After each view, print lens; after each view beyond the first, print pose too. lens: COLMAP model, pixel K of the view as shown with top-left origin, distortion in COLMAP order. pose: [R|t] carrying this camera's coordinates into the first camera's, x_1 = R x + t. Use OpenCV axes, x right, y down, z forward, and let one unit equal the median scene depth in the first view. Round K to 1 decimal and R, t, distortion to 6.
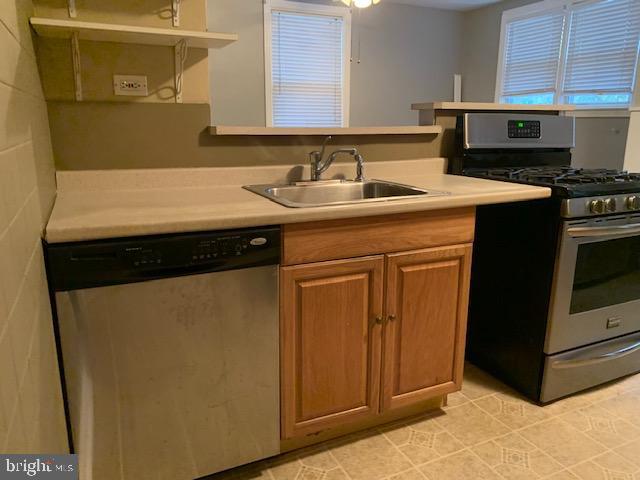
lens RADIAL K [[492.1, 0, 316.7], [0, 492.1, 236.2], [0, 0, 1]] dist [0.032506, -0.024050]
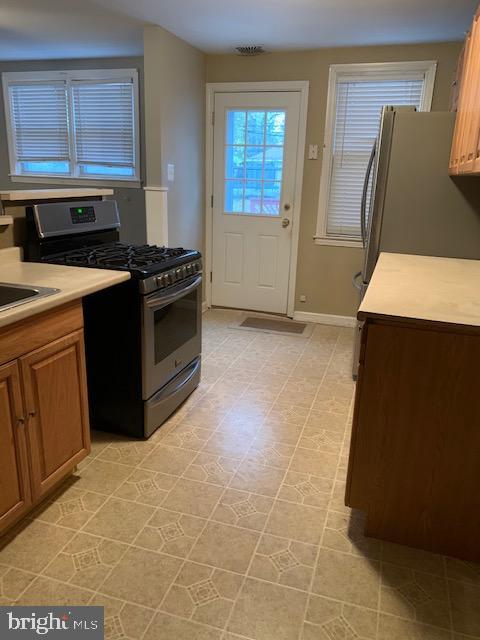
lens RADIAL K [[492.1, 0, 240.0], [0, 492.1, 320.0], [0, 0, 1]] dist [0.032506, -0.024050]
pose [[0.691235, -0.193101, 0.696352, -0.222791], [0.141503, 0.981150, 0.131614, -0.101888], [-0.708641, 0.007560, 0.705529, -0.073087]]
